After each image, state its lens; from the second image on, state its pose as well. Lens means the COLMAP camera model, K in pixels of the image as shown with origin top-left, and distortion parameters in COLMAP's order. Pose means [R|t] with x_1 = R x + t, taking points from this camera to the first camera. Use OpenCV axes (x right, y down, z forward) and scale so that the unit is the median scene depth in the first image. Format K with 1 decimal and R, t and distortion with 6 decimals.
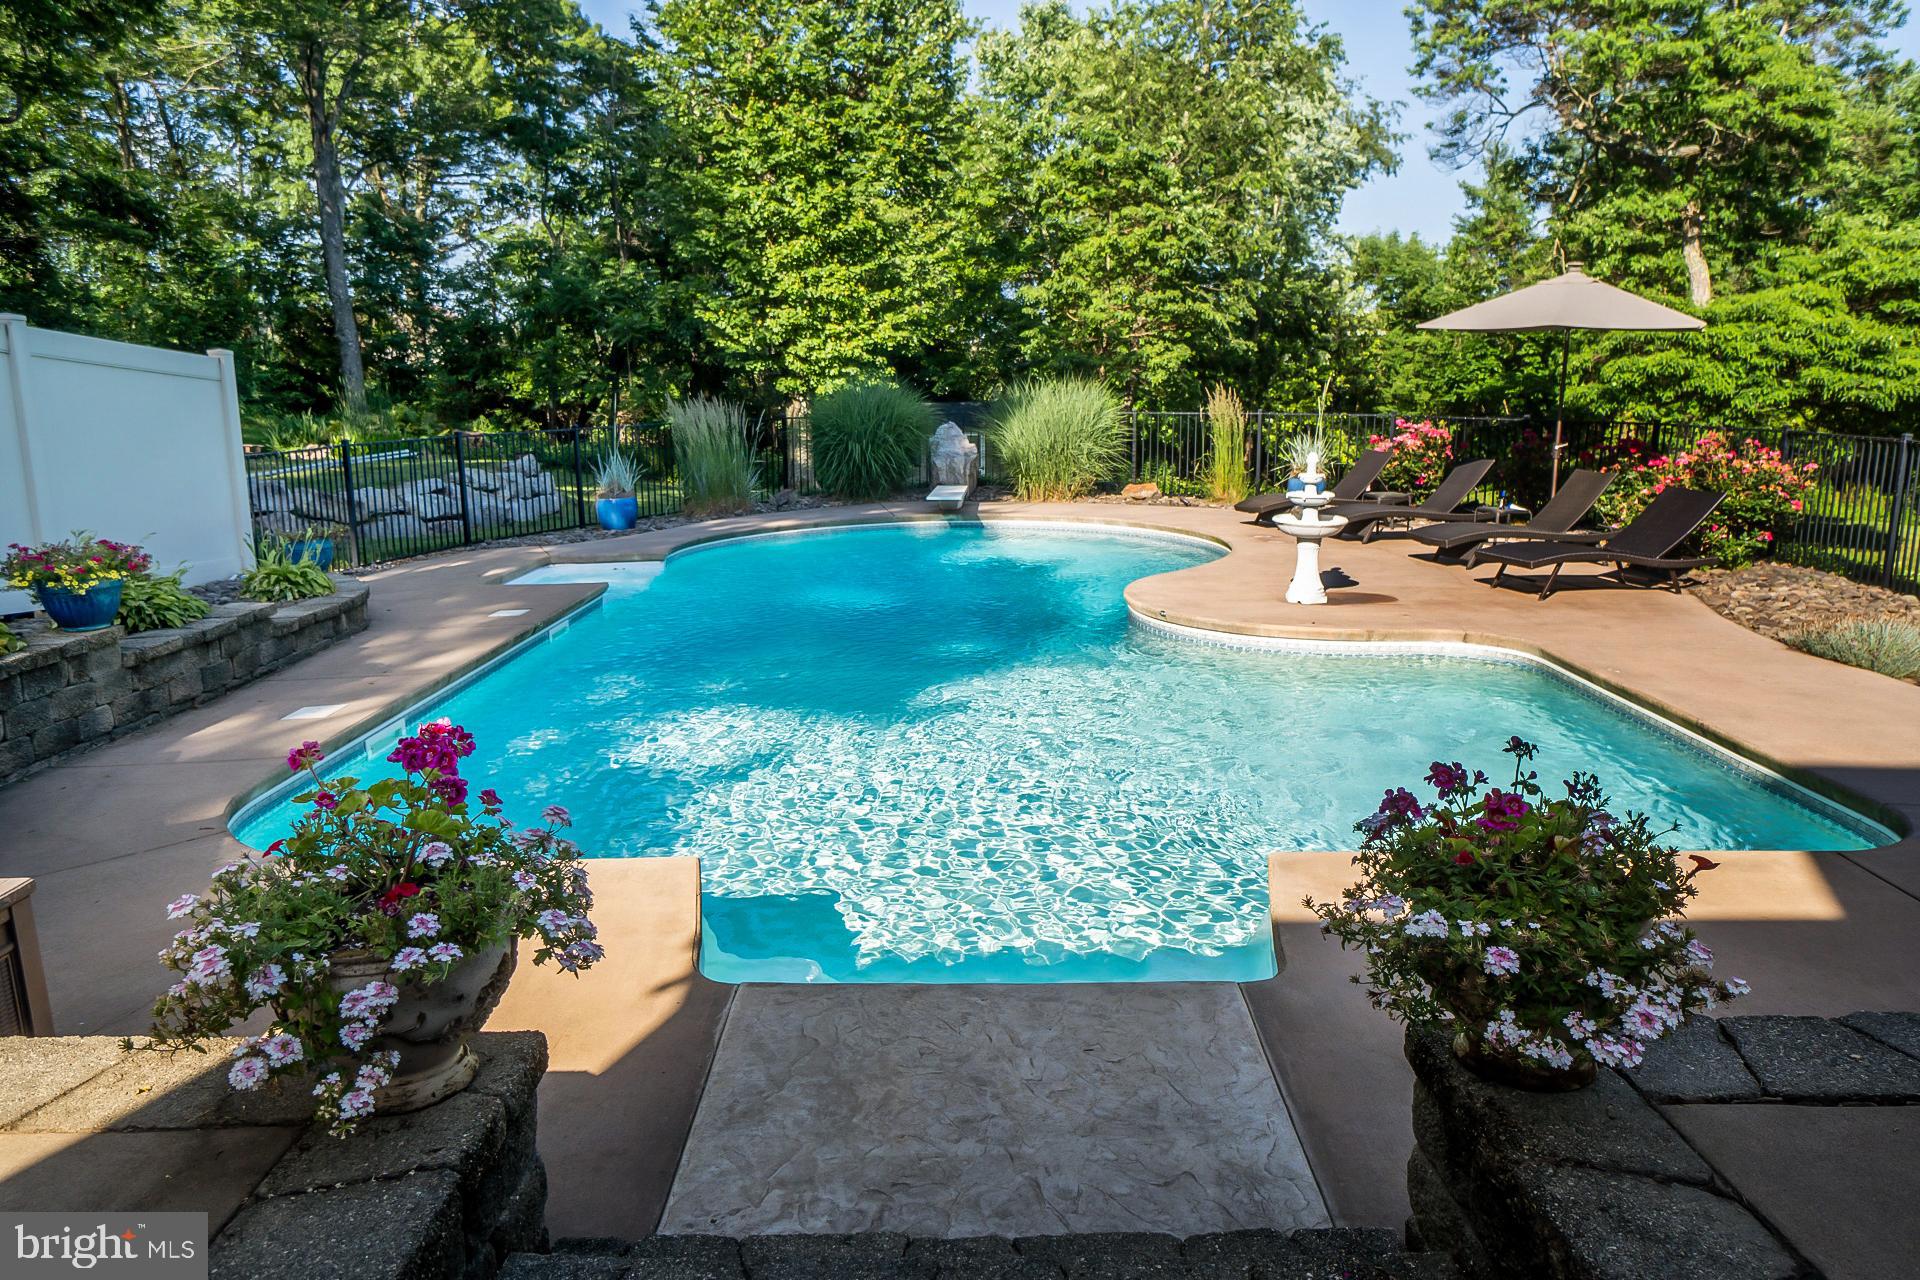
lens RADIAL K [[1275.4, 0, 967.2], [0, 1275.4, 646.1], [0, 0, 1]] dist [0.006029, 0.004057]
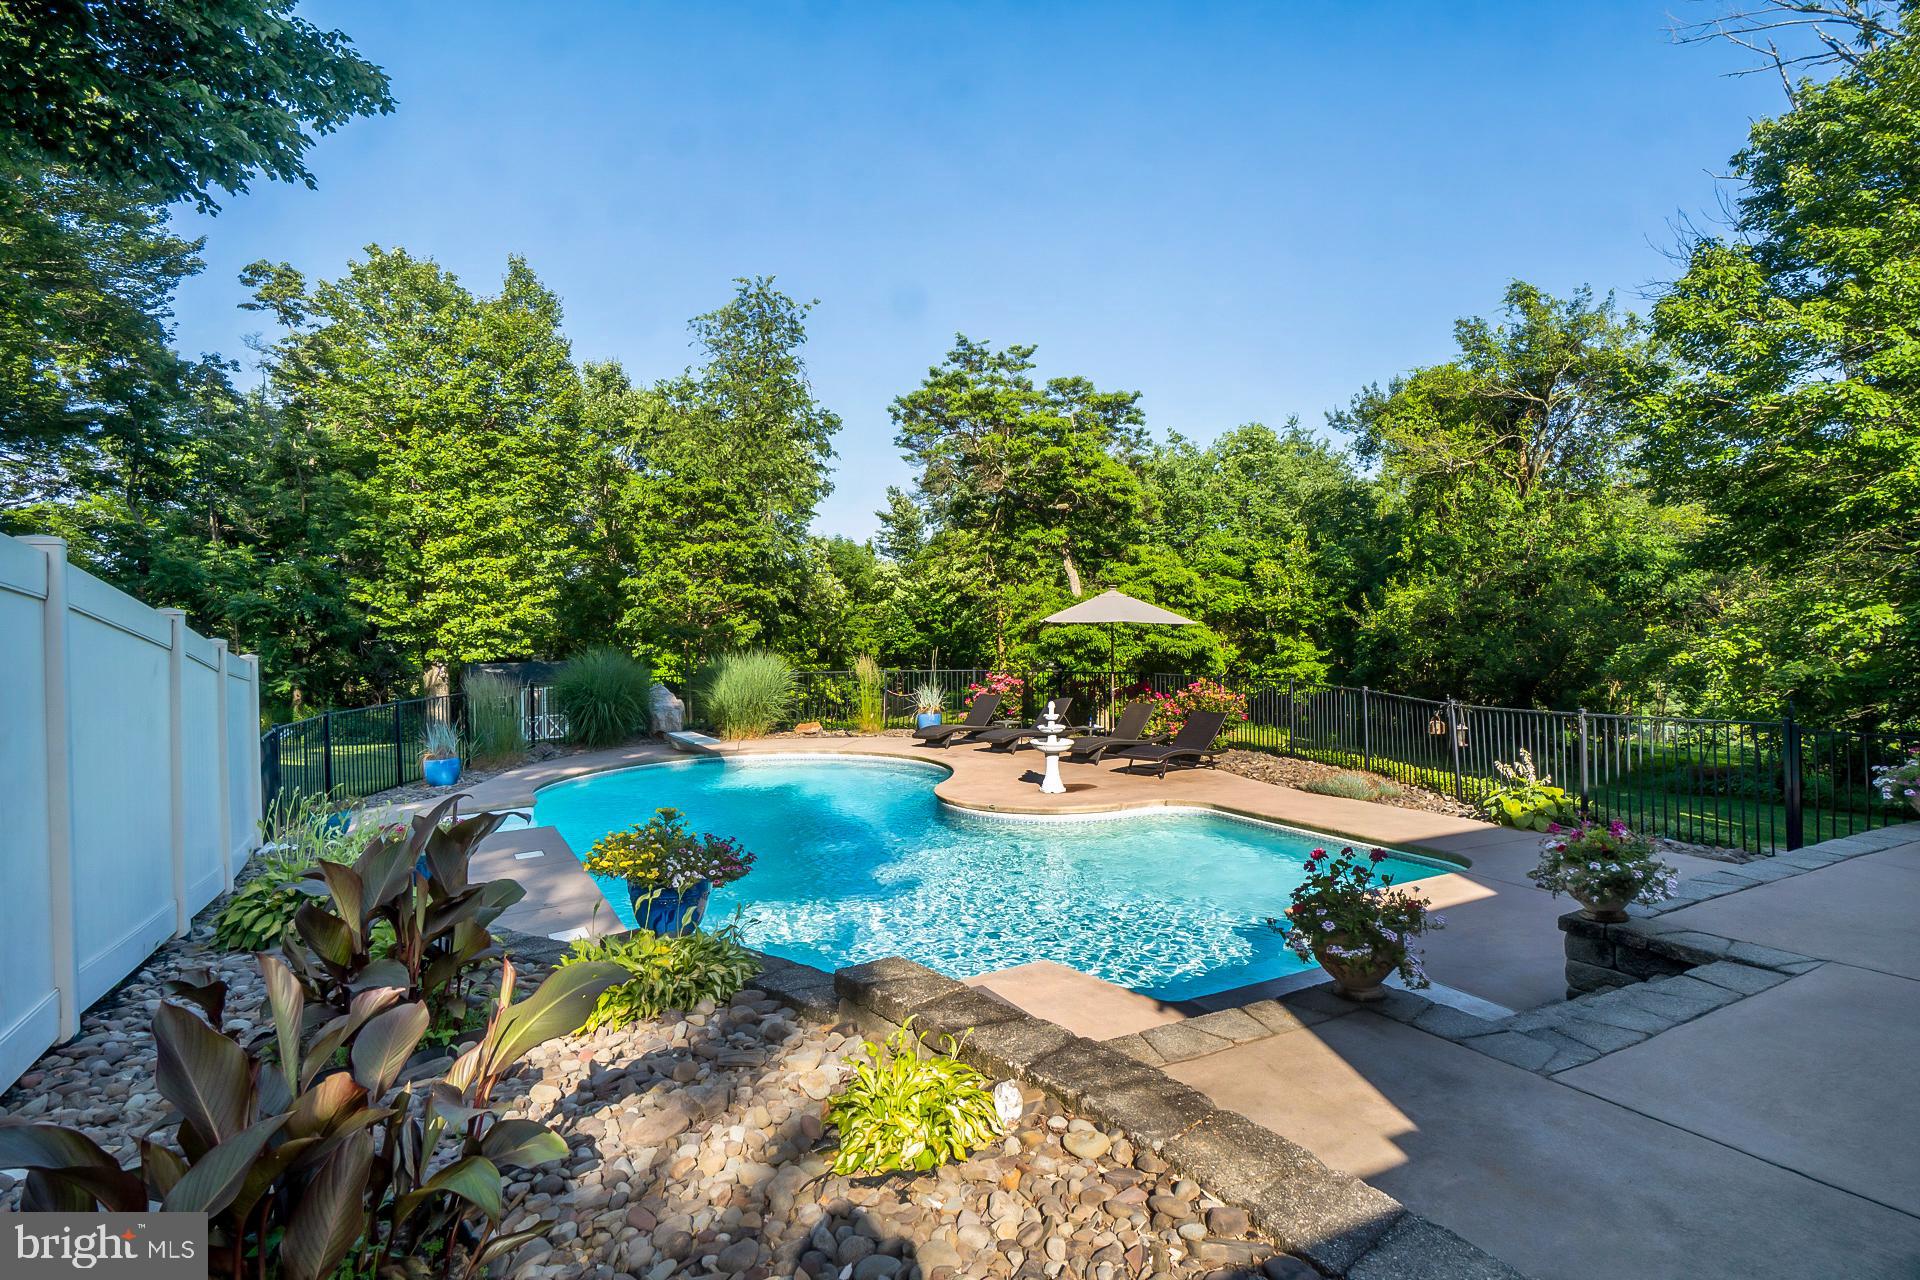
lens RADIAL K [[1024.3, 0, 953.9], [0, 1024.3, 624.6], [0, 0, 1]] dist [-0.031714, -0.000028]
pose [[0.875685, -0.007331, 0.482827, -0.184580], [0.108796, 0.977171, -0.182482, -0.007486], [-0.470467, 0.212327, 0.856492, -0.040339]]
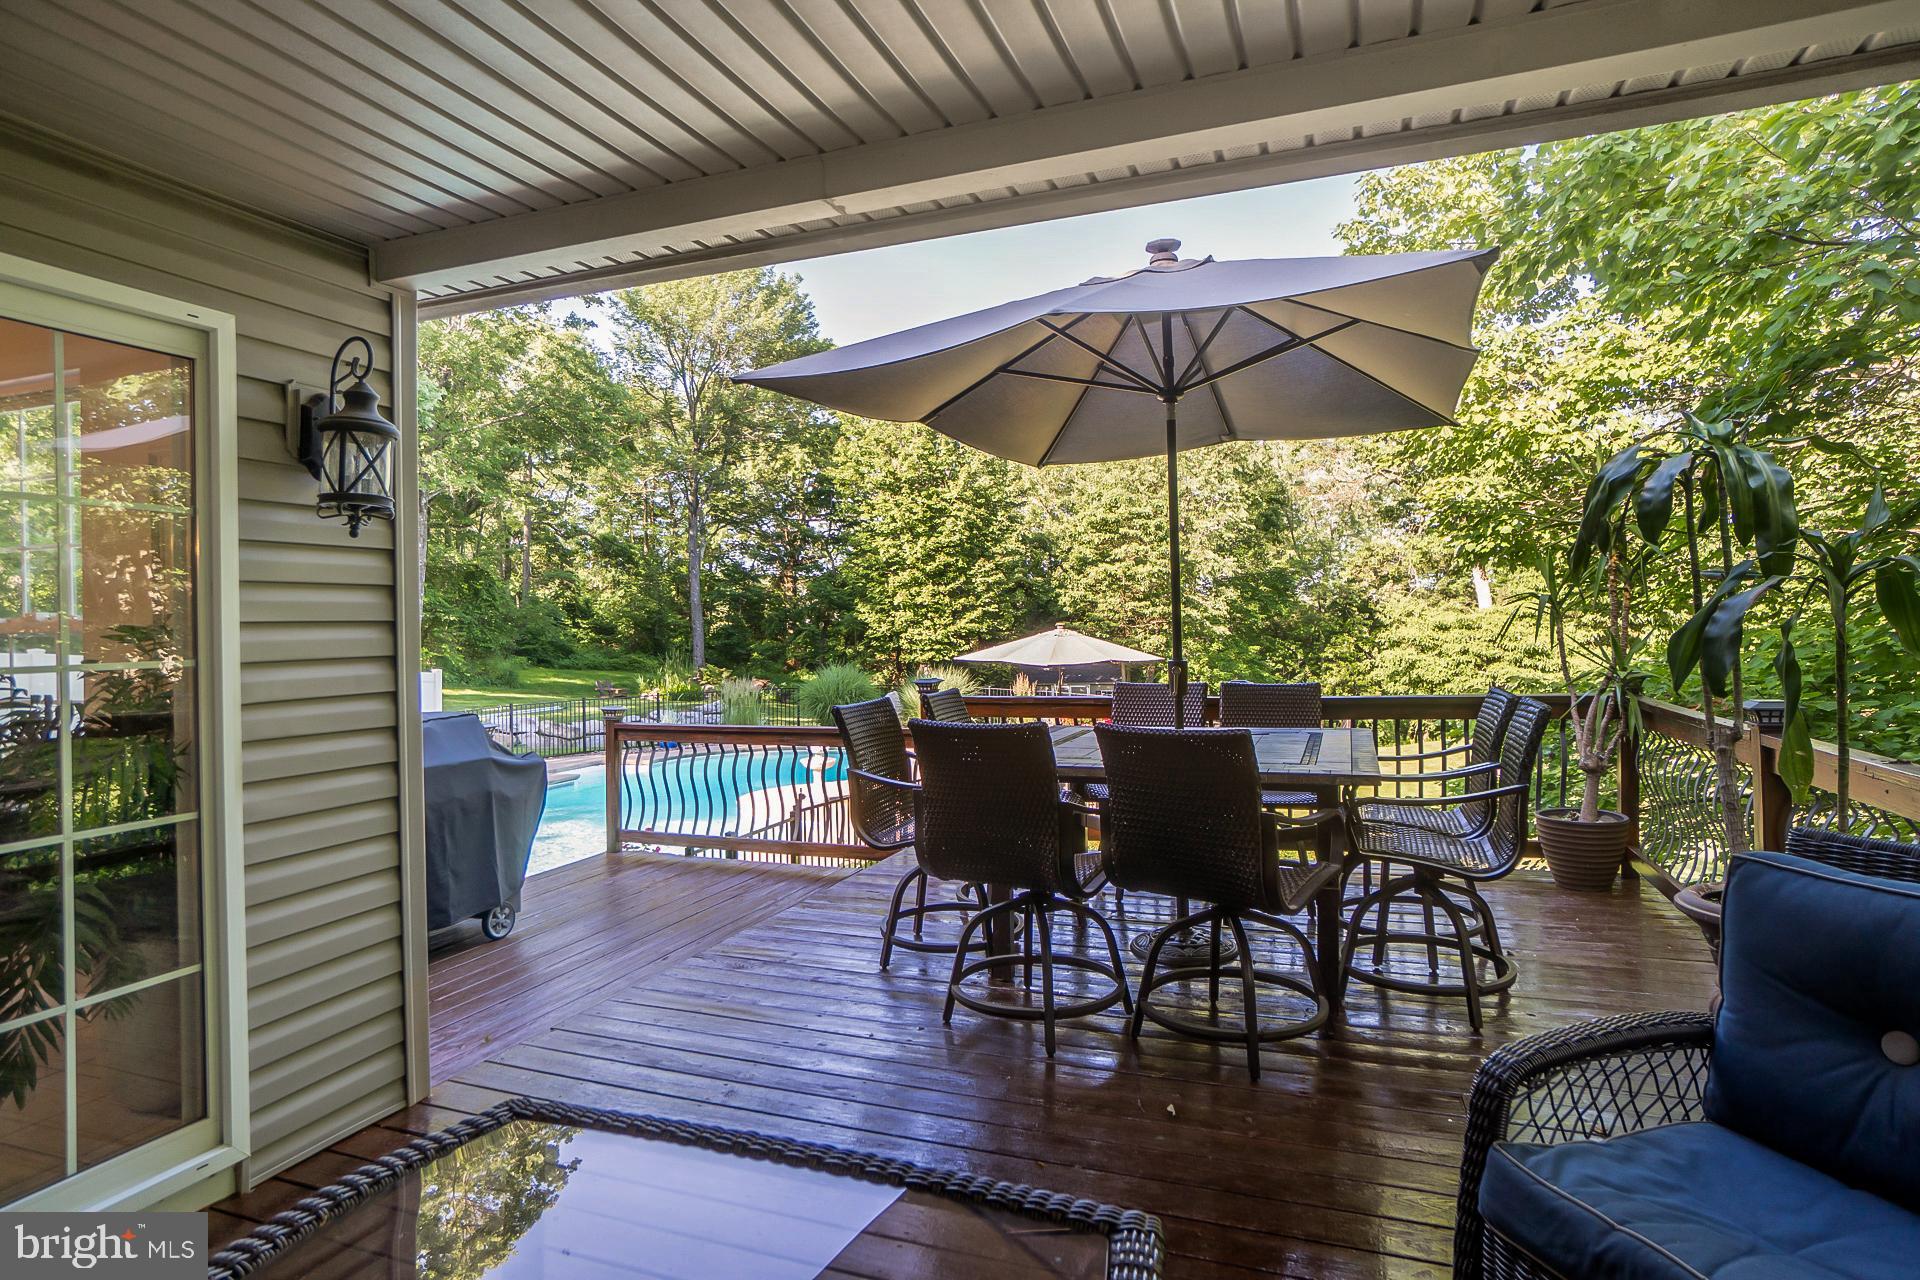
lens RADIAL K [[1024.3, 0, 953.9], [0, 1024.3, 624.6], [0, 0, 1]] dist [-0.031714, -0.000028]
pose [[0.933743, -0.000653, -0.357943, 0.398456], [-0.070293, 0.980192, -0.185156, -0.010188], [0.350973, 0.198049, 0.915202, -0.175150]]
